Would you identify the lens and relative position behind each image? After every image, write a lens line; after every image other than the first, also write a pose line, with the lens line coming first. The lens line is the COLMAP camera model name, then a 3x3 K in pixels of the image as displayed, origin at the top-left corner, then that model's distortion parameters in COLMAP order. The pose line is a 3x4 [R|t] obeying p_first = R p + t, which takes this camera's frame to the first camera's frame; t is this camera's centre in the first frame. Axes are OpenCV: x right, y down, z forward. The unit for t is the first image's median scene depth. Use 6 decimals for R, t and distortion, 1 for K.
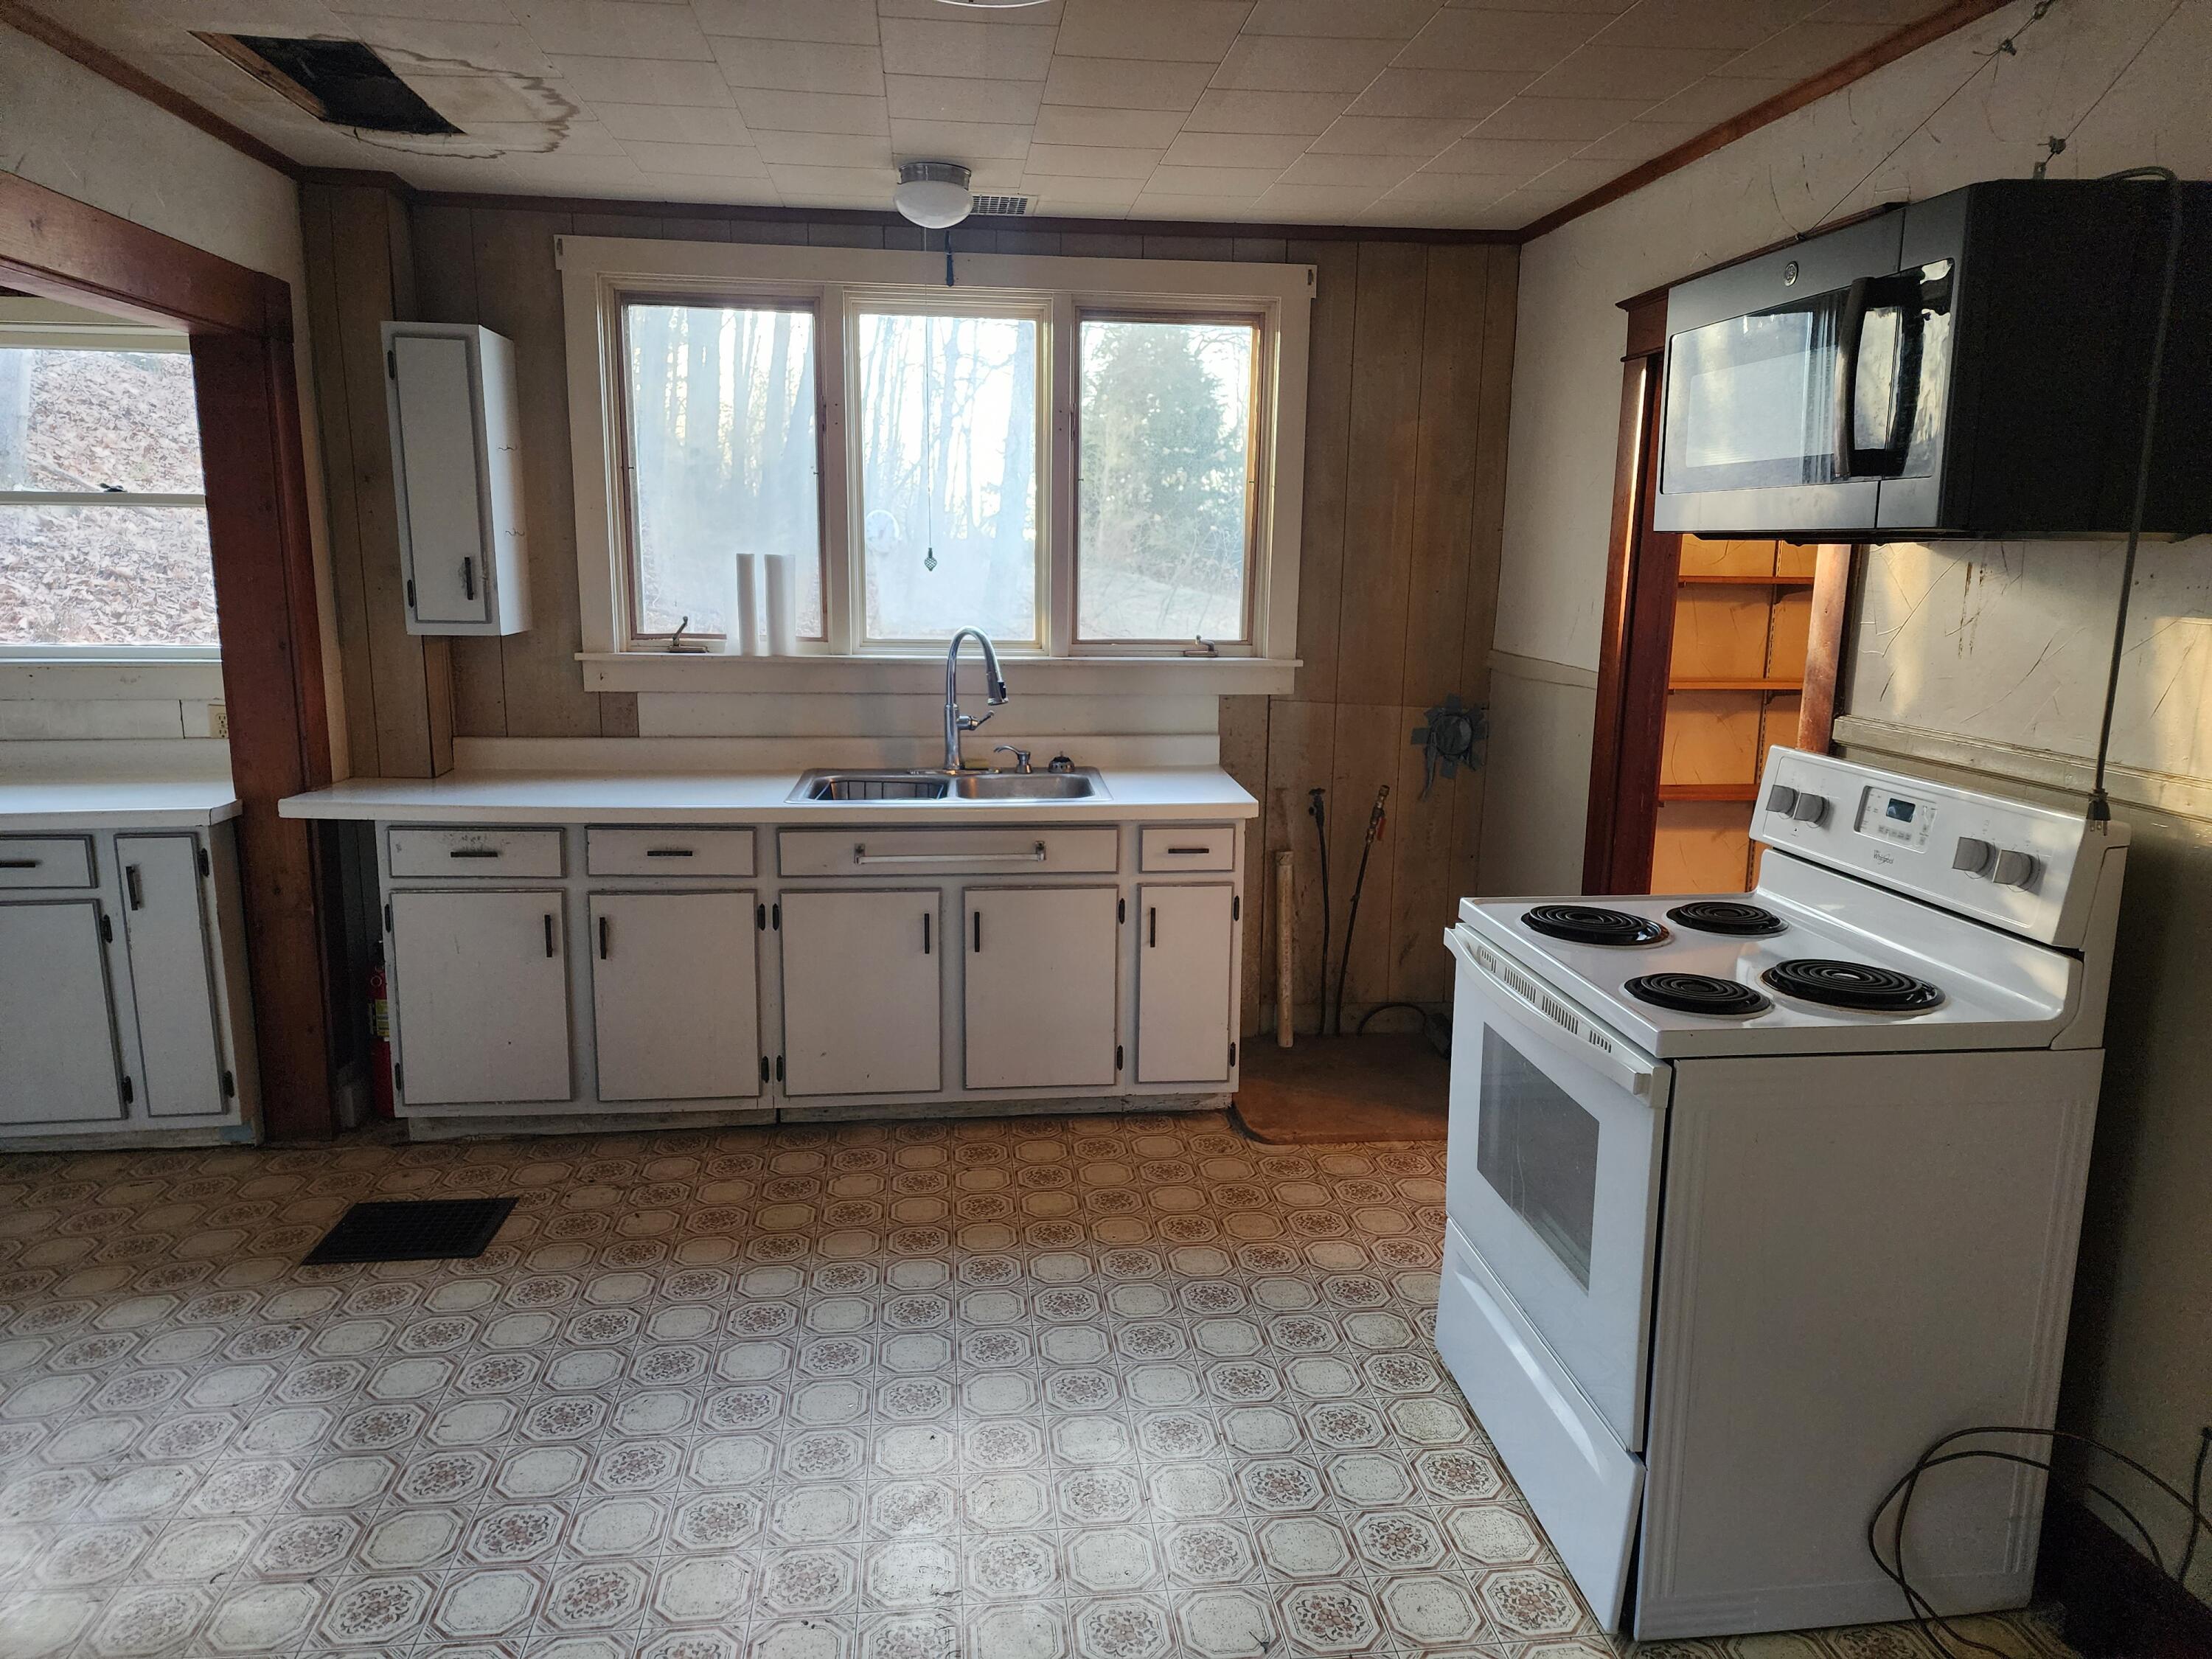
lens RADIAL K [[1467.5, 0, 1109.3], [0, 1467.5, 828.5], [0, 0, 1]] dist [0.063544, -0.041499]
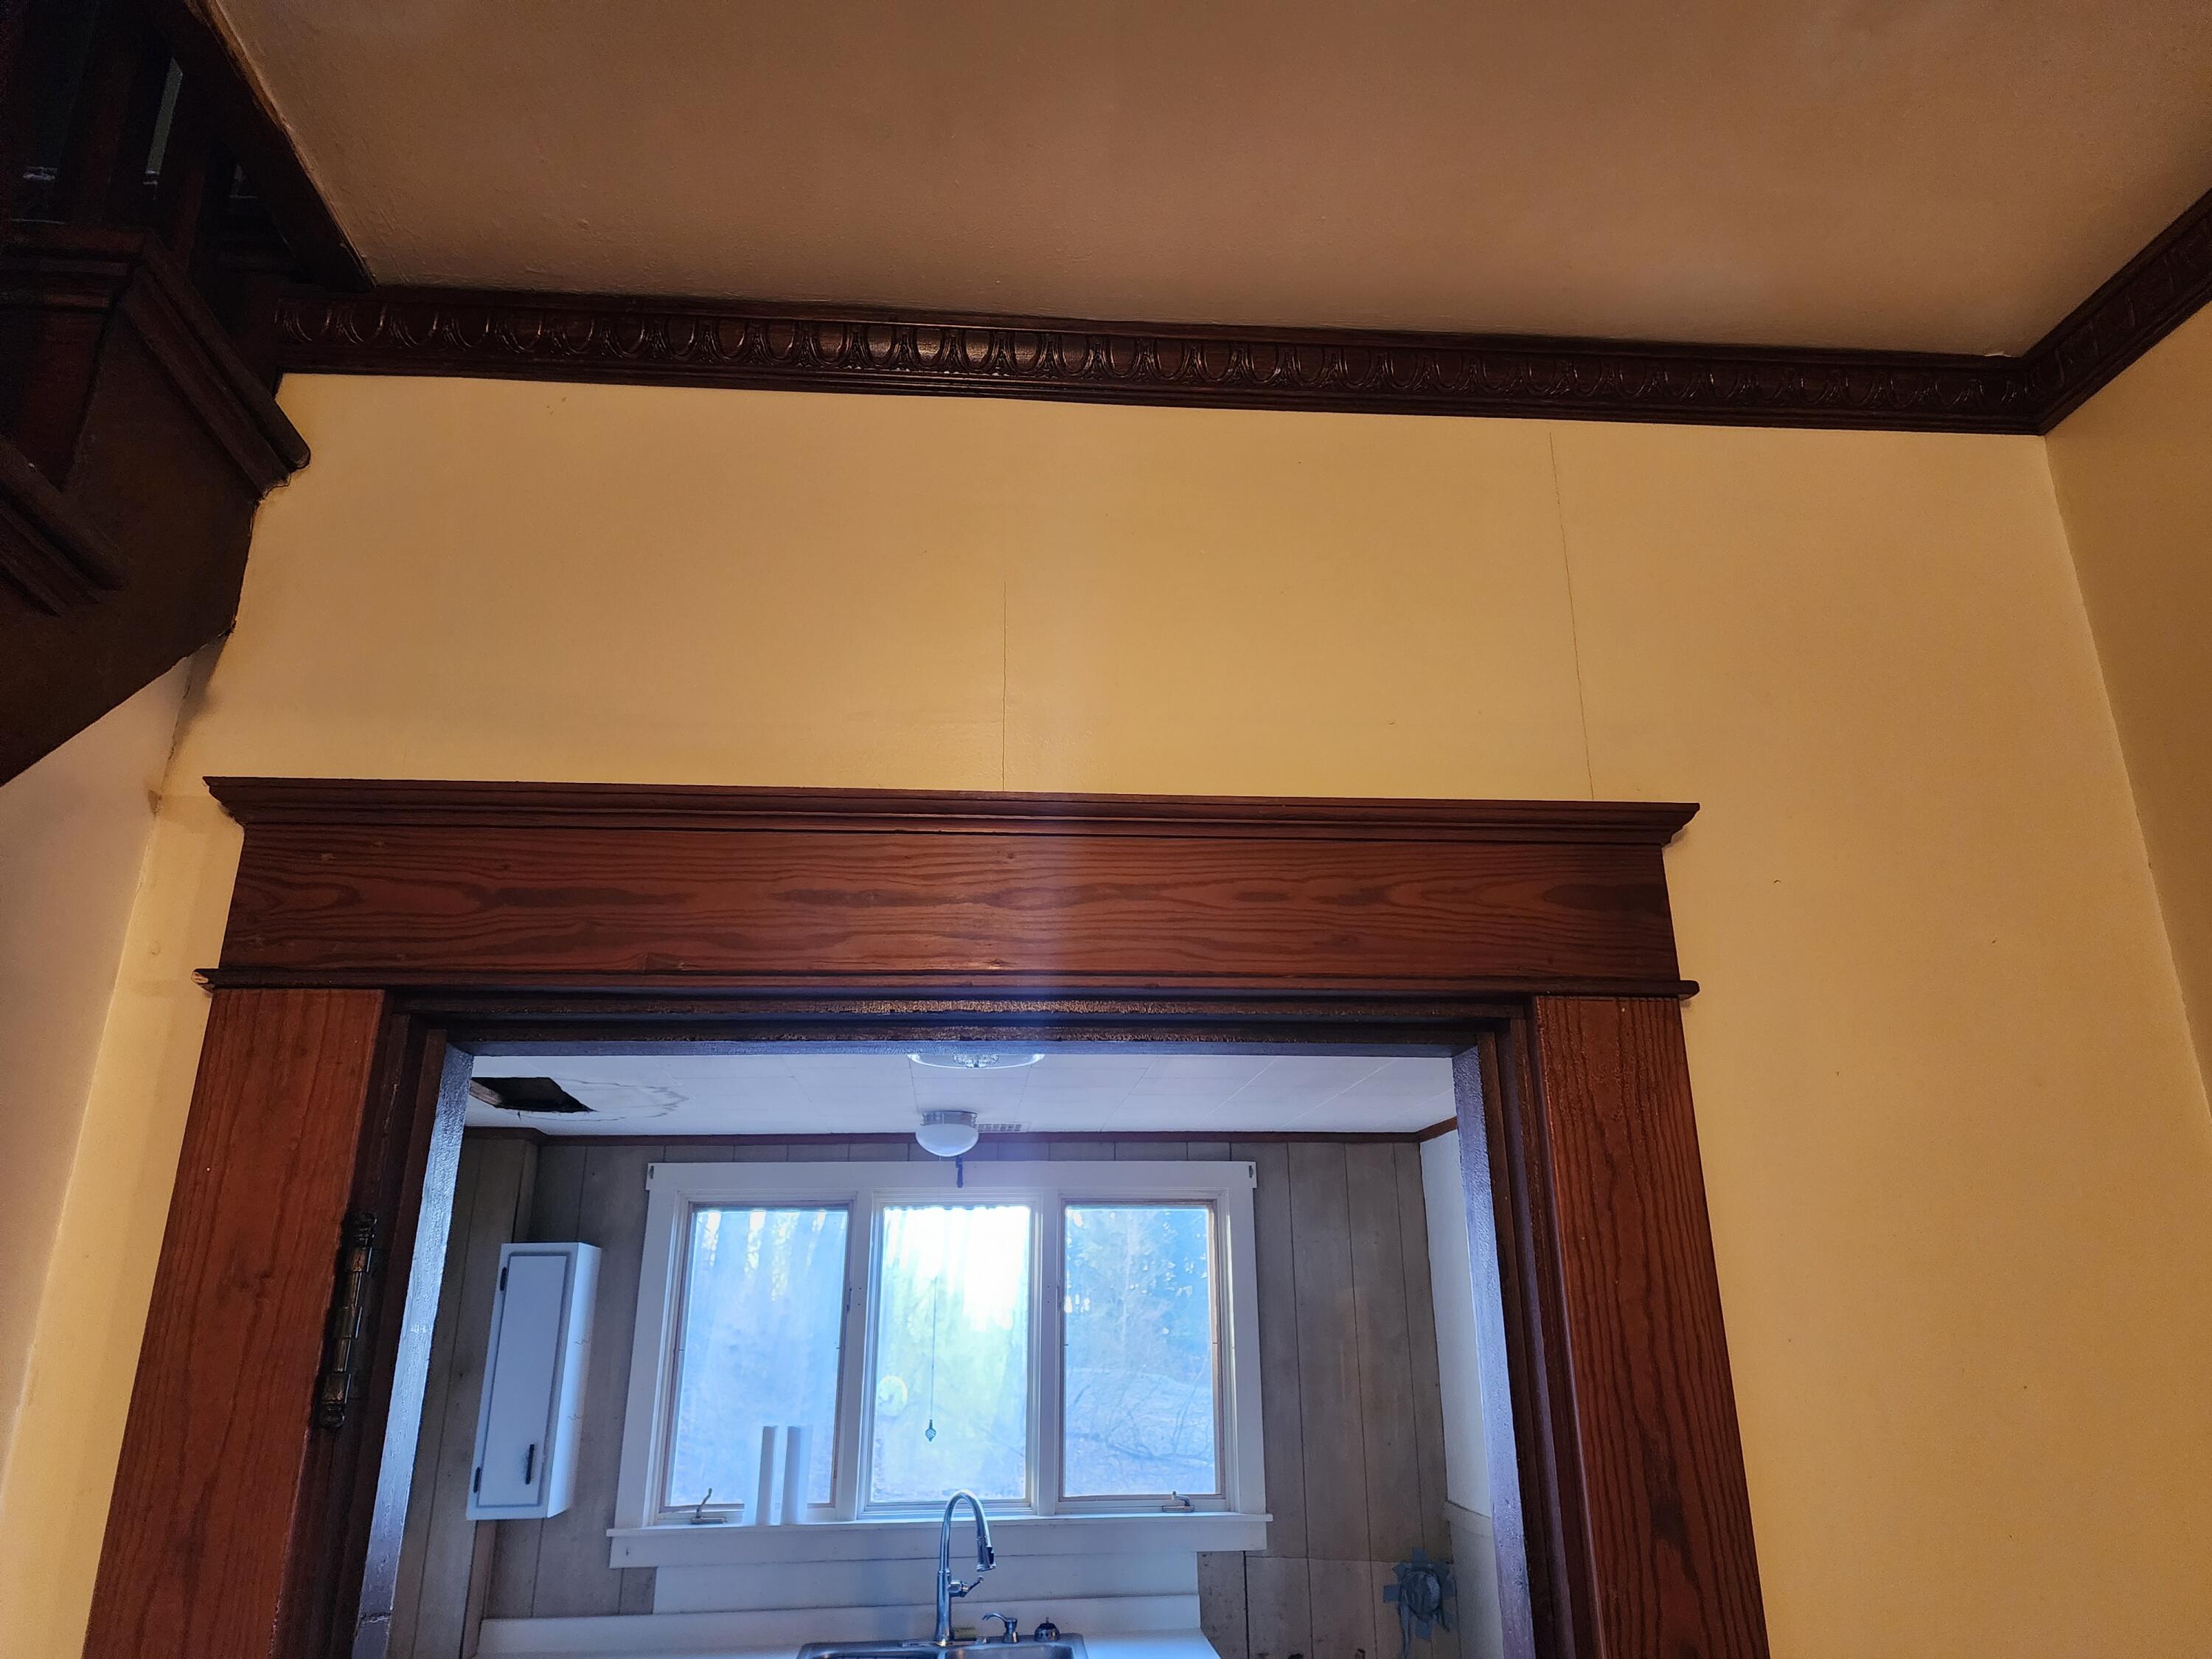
lens RADIAL K [[1467.5, 0, 1111.9], [0, 1467.5, 824.6], [0, 0, 1]] dist [0.063544, -0.041499]
pose [[0.999709, -0.022714, -0.008167, 0.037021], [0.015616, 0.866634, -0.498699, -0.012115], [0.018405, 0.498426, 0.866737, -0.218138]]
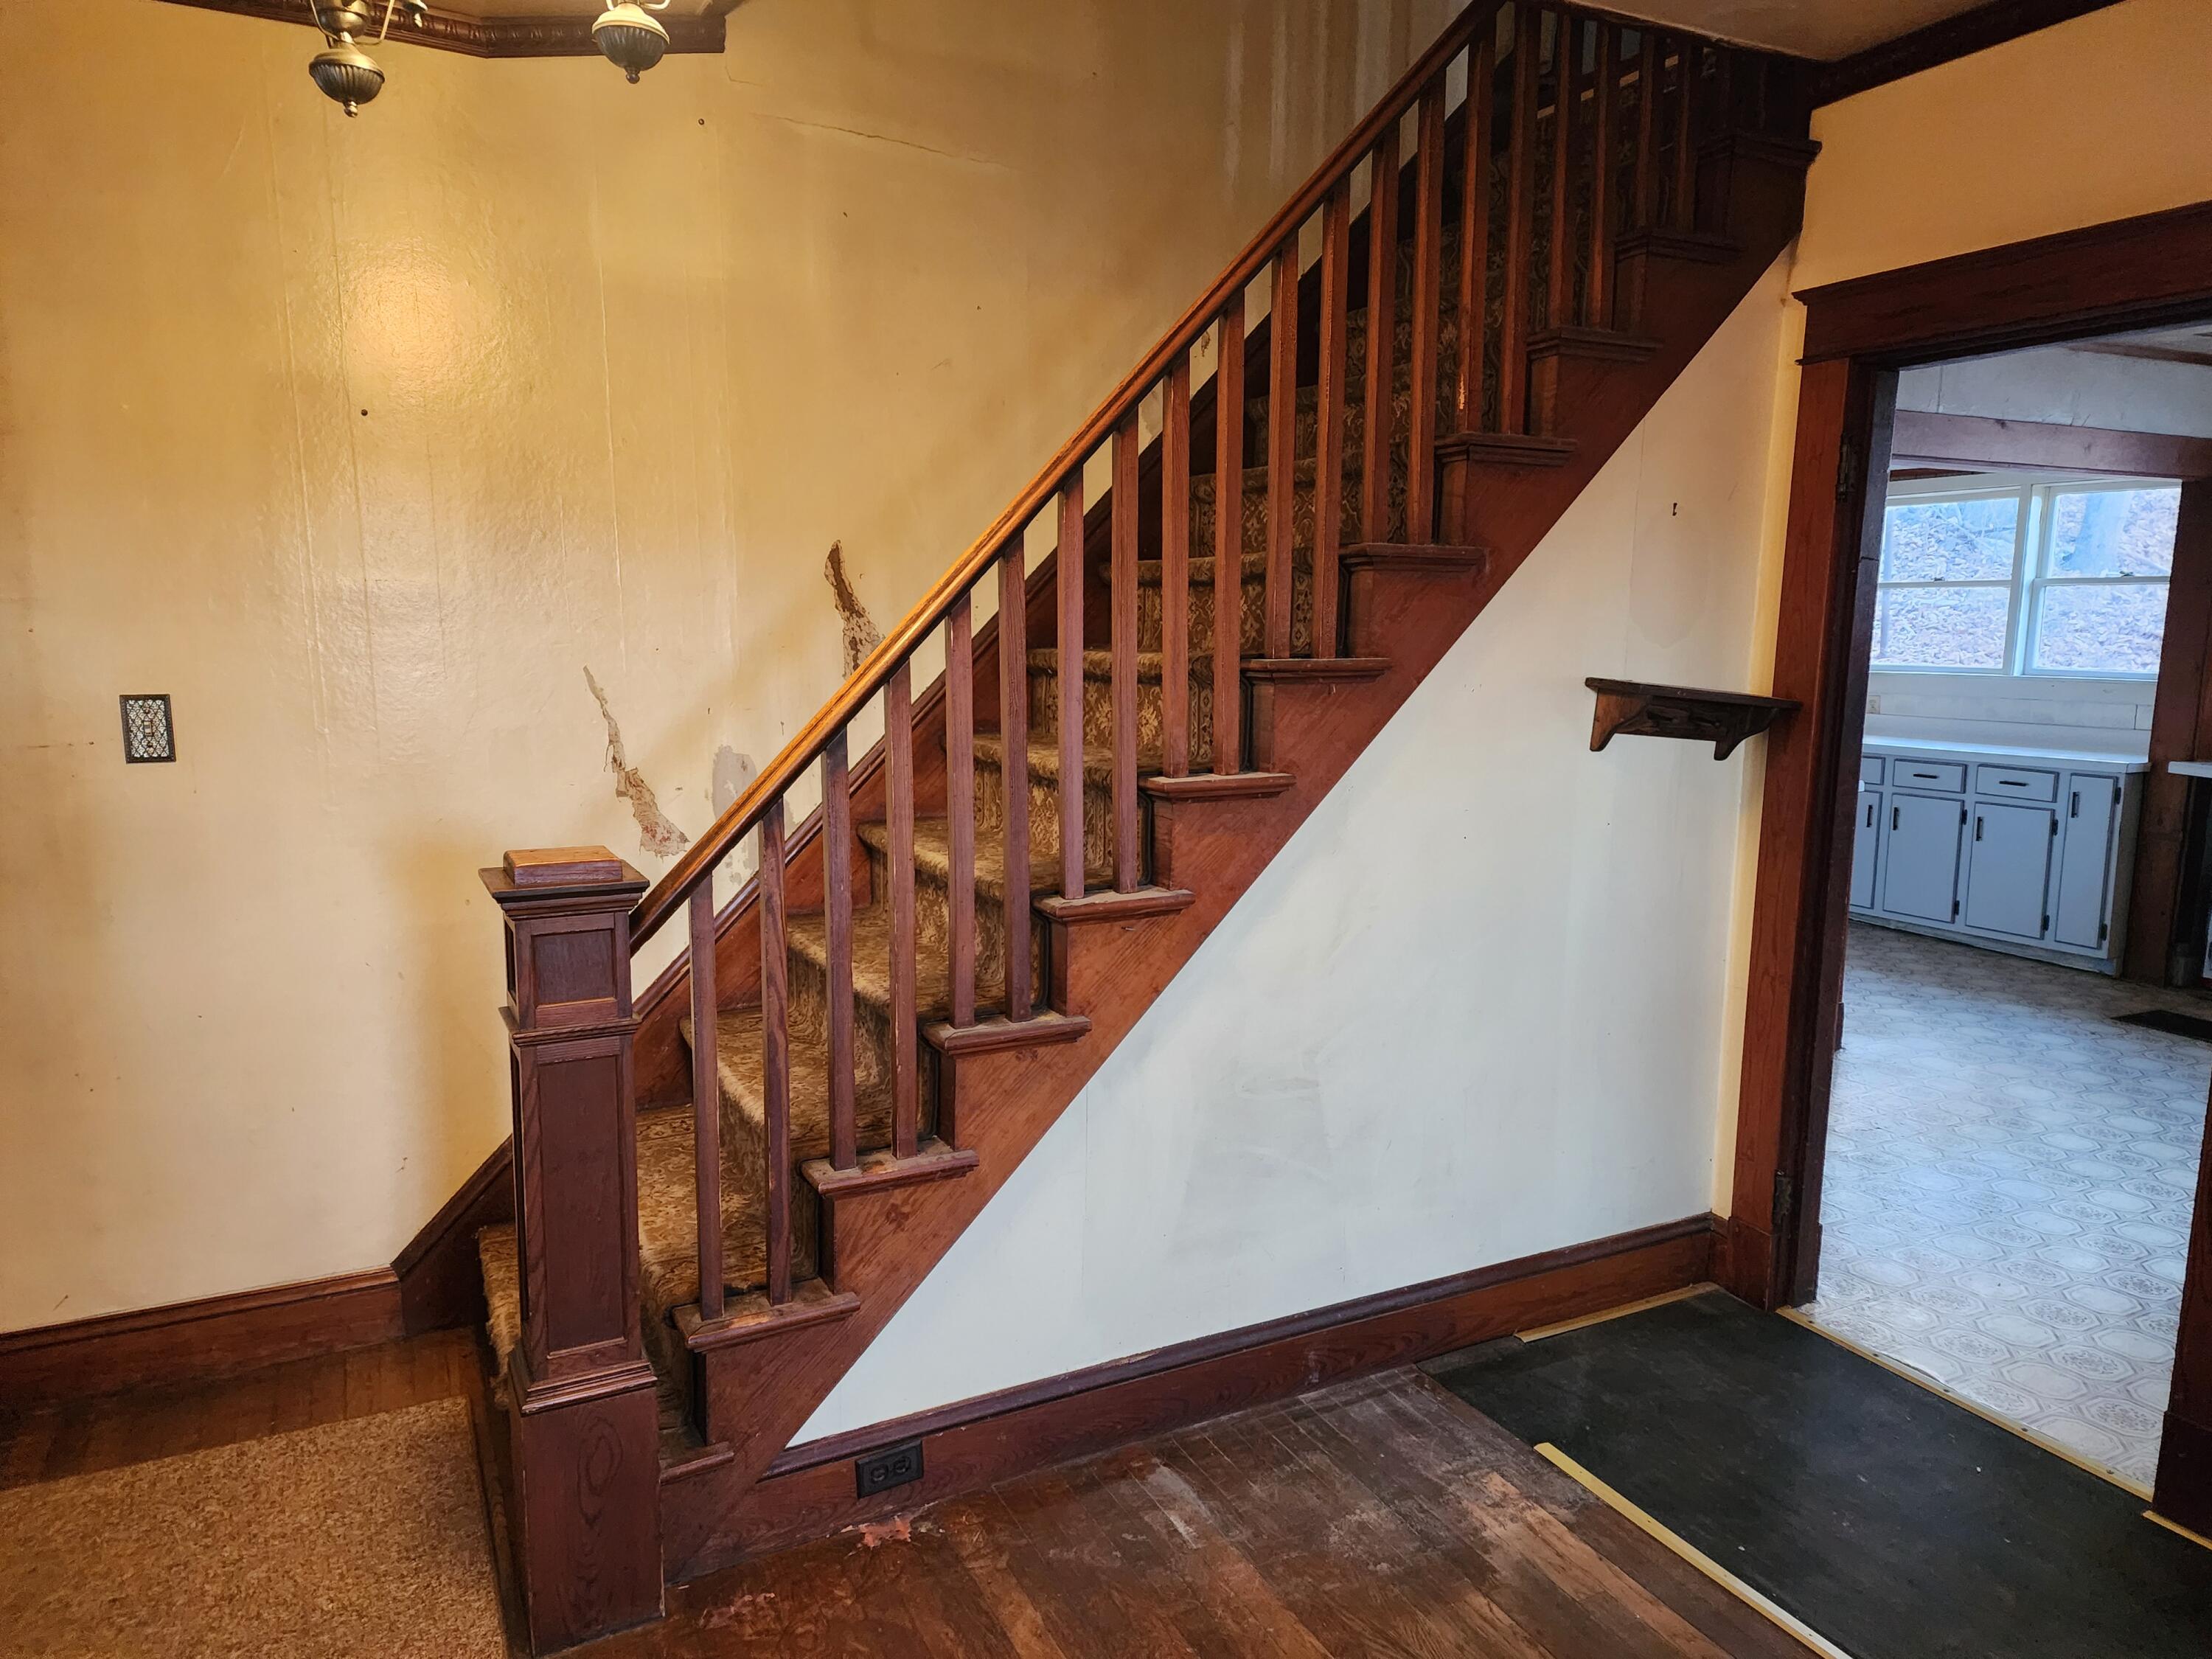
lens RADIAL K [[1467.5, 0, 1118.4], [0, 1467.5, 836.3], [0, 0, 1]] dist [0.063544, -0.041499]
pose [[0.350475, 0.135653, -0.926696, 0.471572], [-0.177099, 0.981203, 0.076653, 0.115492], [0.919675, 0.137252, 0.367912, -0.537601]]
